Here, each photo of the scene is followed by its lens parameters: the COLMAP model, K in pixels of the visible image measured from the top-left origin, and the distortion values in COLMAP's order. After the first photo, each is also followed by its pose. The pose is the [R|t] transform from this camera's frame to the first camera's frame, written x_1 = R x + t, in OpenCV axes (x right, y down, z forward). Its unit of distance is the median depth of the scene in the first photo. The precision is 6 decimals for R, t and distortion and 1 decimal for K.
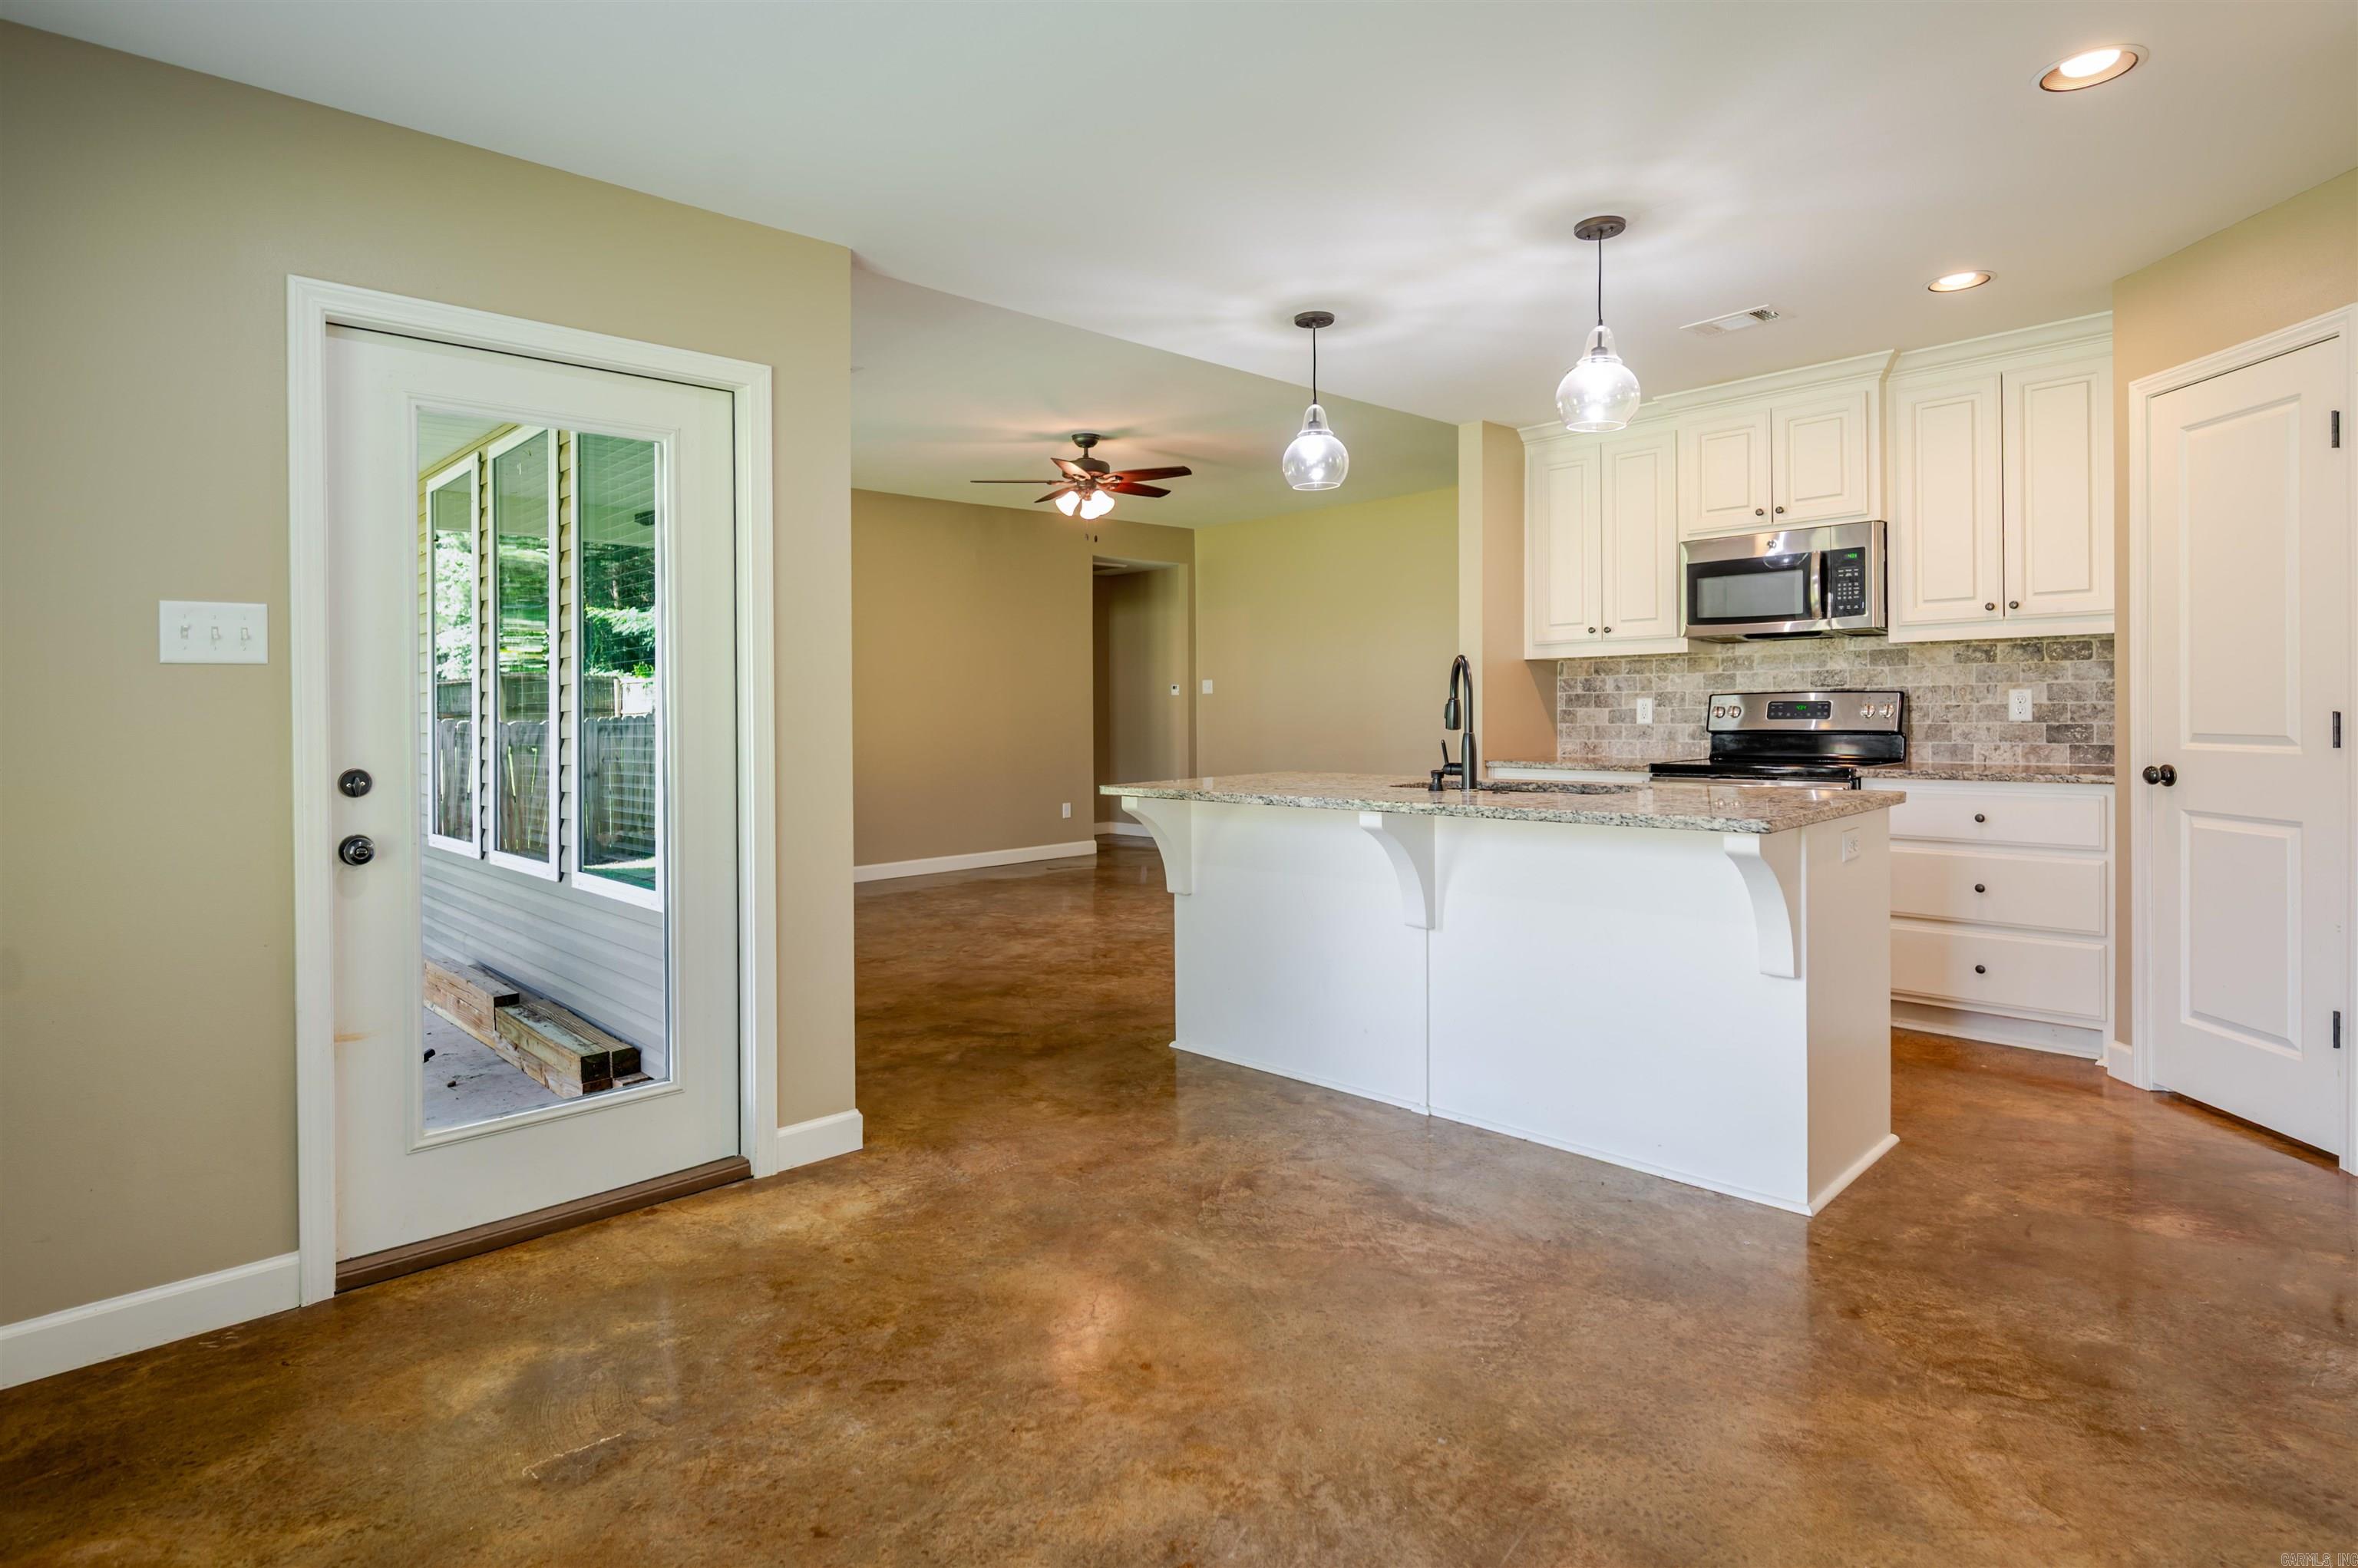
lens RADIAL K [[1207.8, 0, 1188.0], [0, 1207.8, 688.2], [0, 0, 1]] dist [-0.001138, -0.000437]
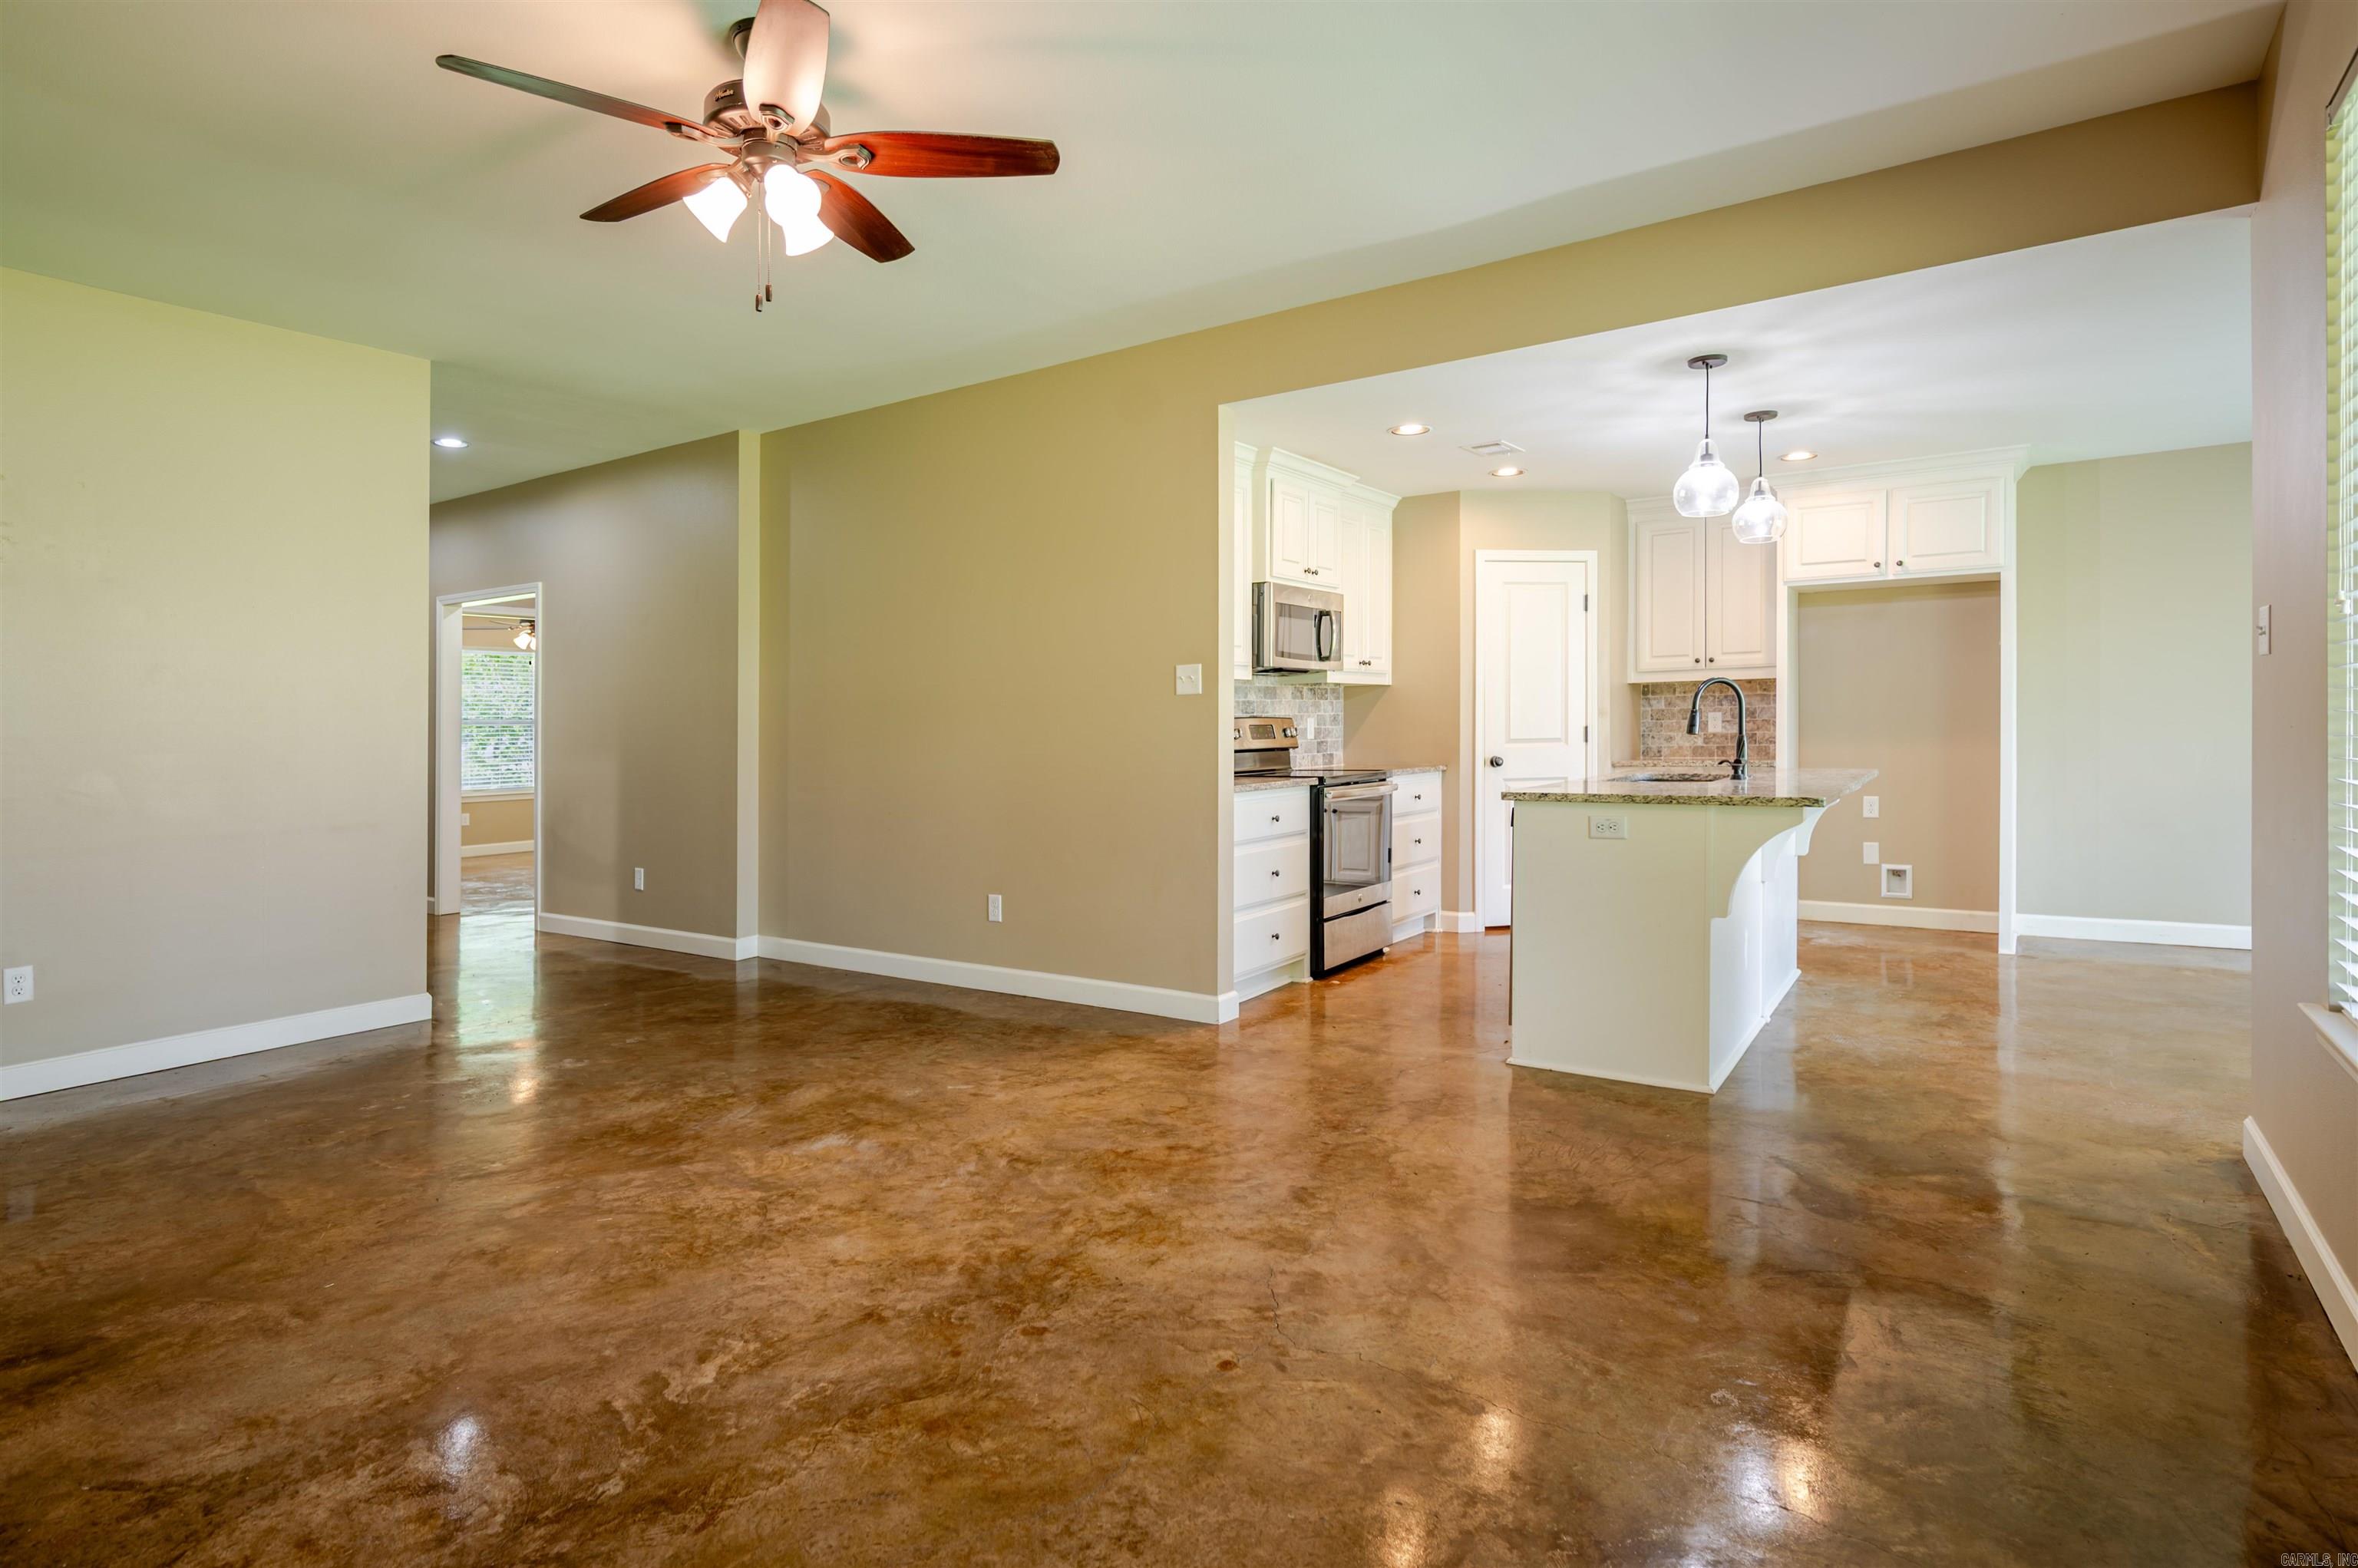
lens RADIAL K [[1212.9, 0, 1149.6], [0, 1212.9, 733.0], [0, 0, 1]] dist [-0.000397, -0.001117]
pose [[-0.177846, 0.012044, 0.983985, -1.056824], [0.004565, 0.999924, -0.011415, 0.049758], [-0.984048, 0.002462, -0.177888, 2.033472]]
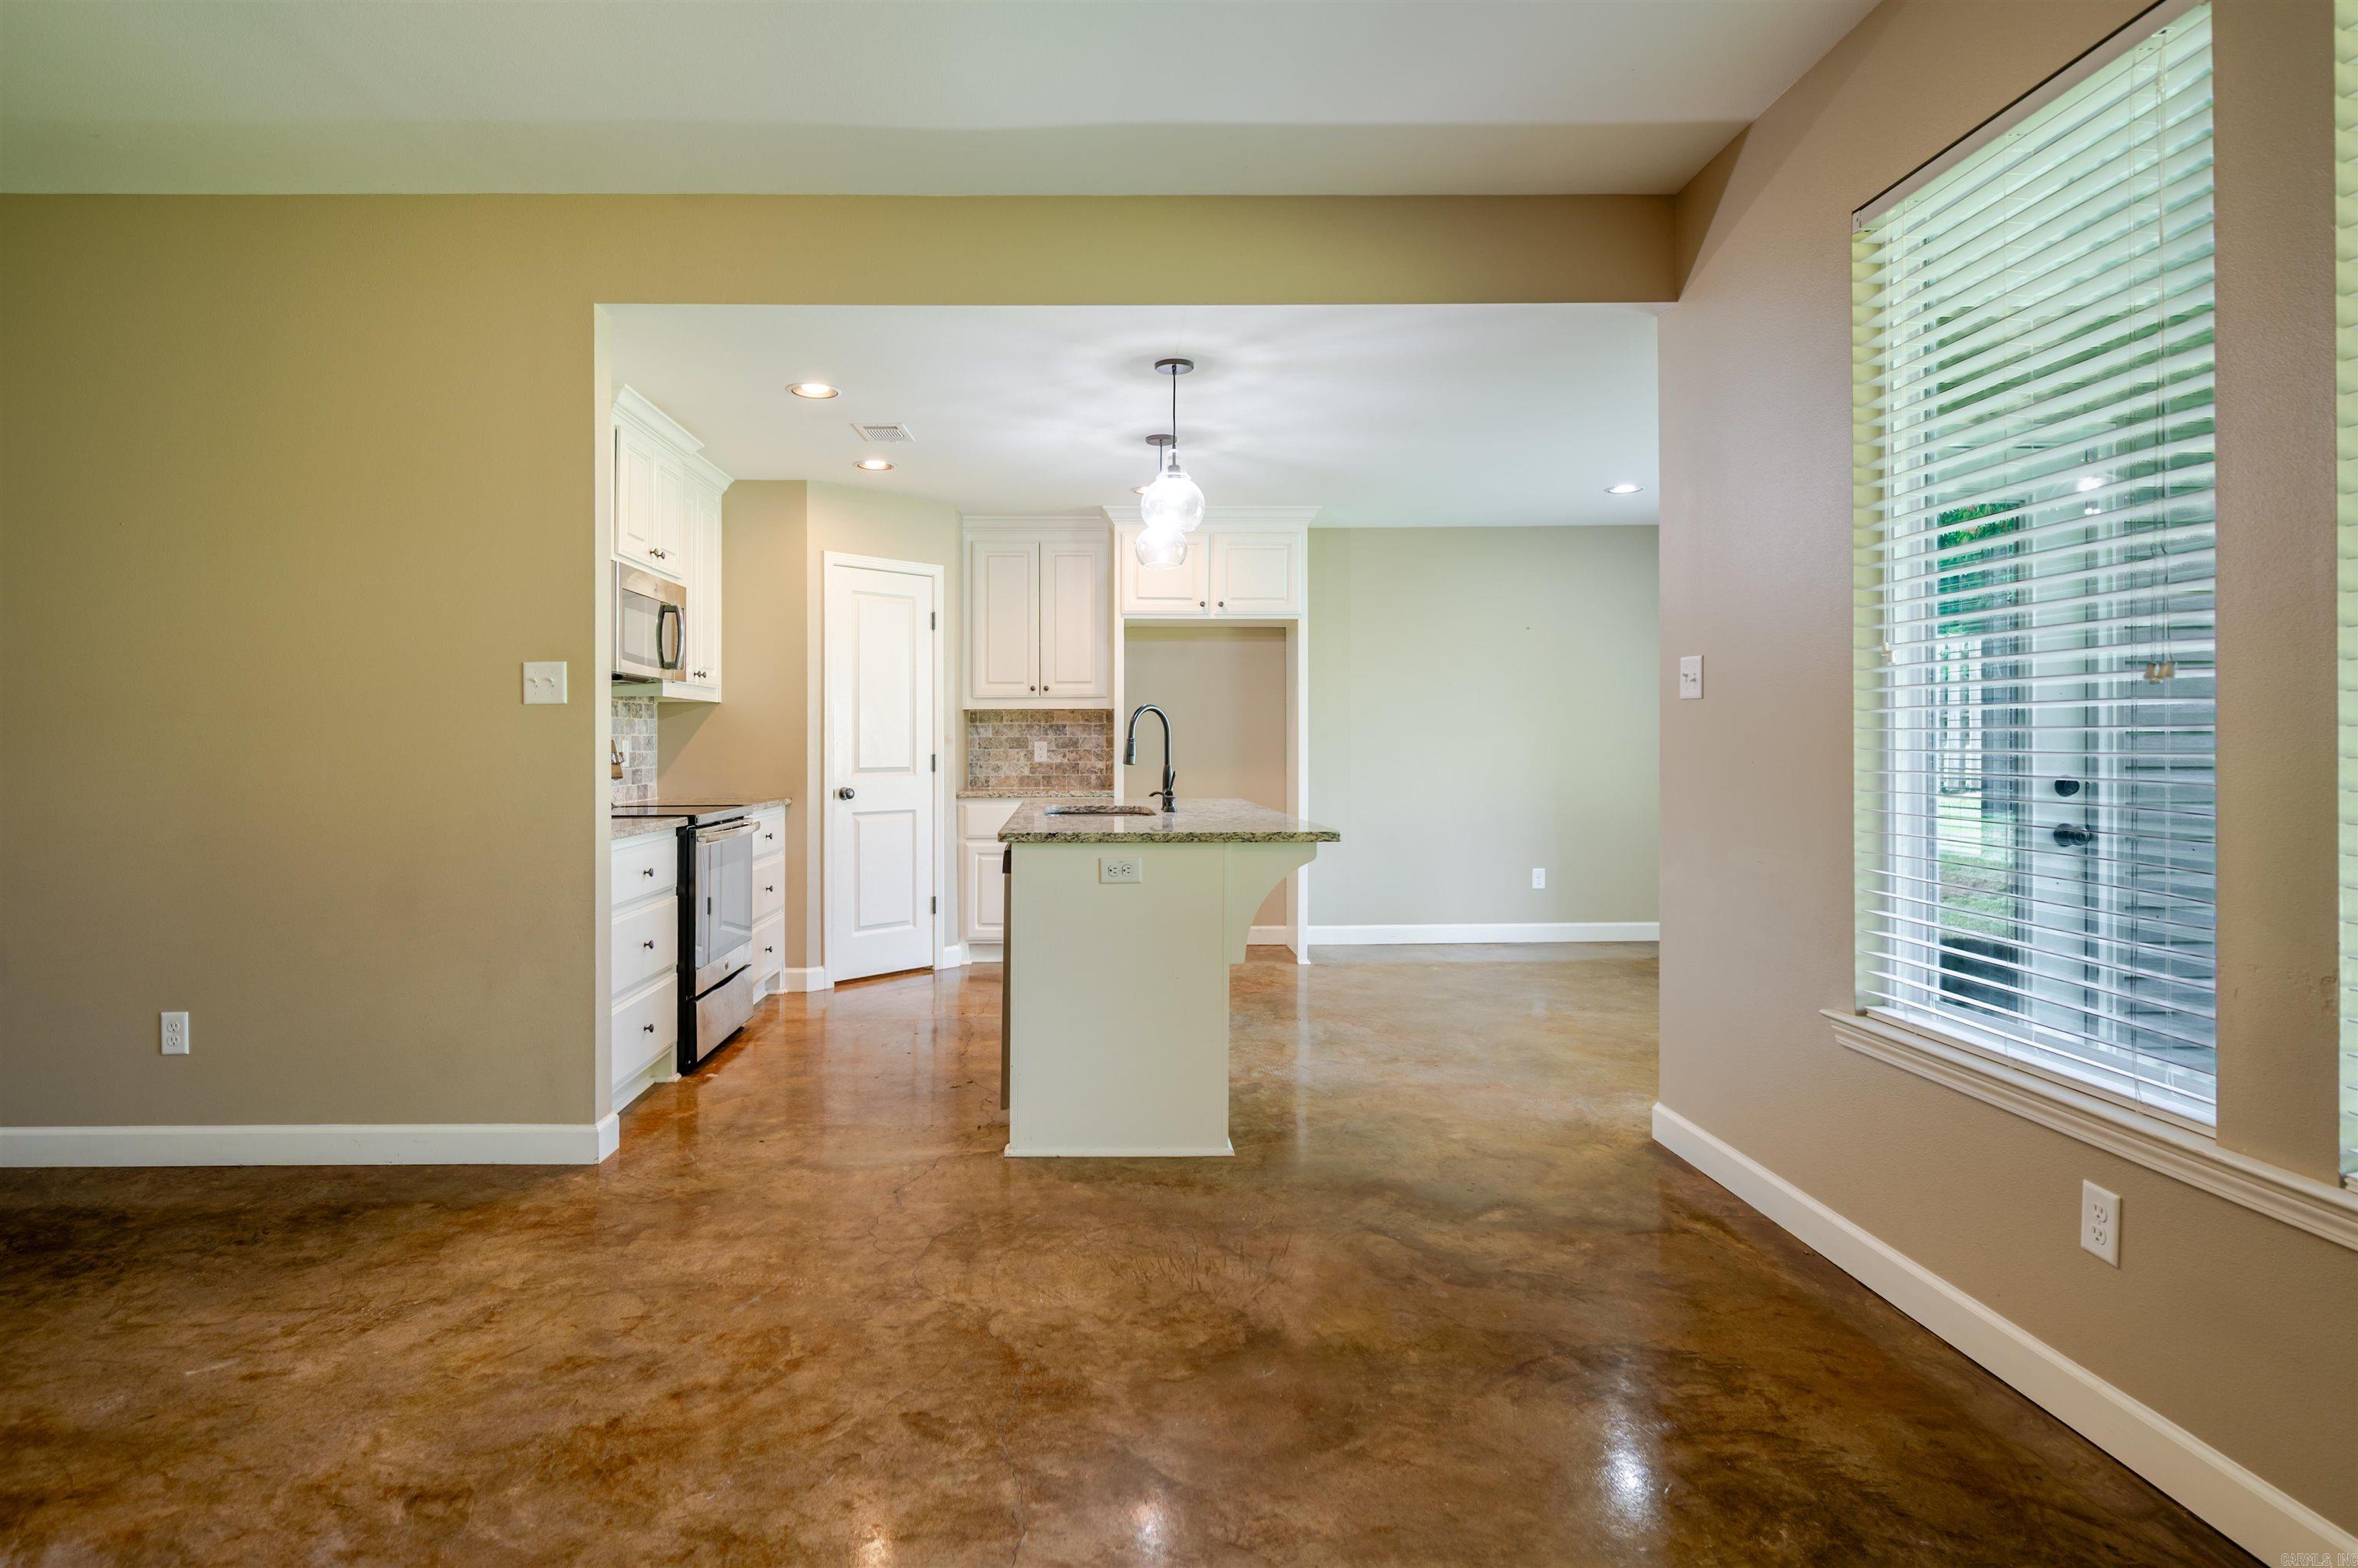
lens RADIAL K [[1241.2, 0, 1092.4], [0, 1241.2, 768.7], [0, 0, 1]] dist [-0.000811, 0.000037]
pose [[-0.716479, 0.003323, 0.697600, -0.693184], [0.002343, 0.999994, -0.002357, 0.045706], [-0.697604, -0.000054, -0.716483, 2.162820]]
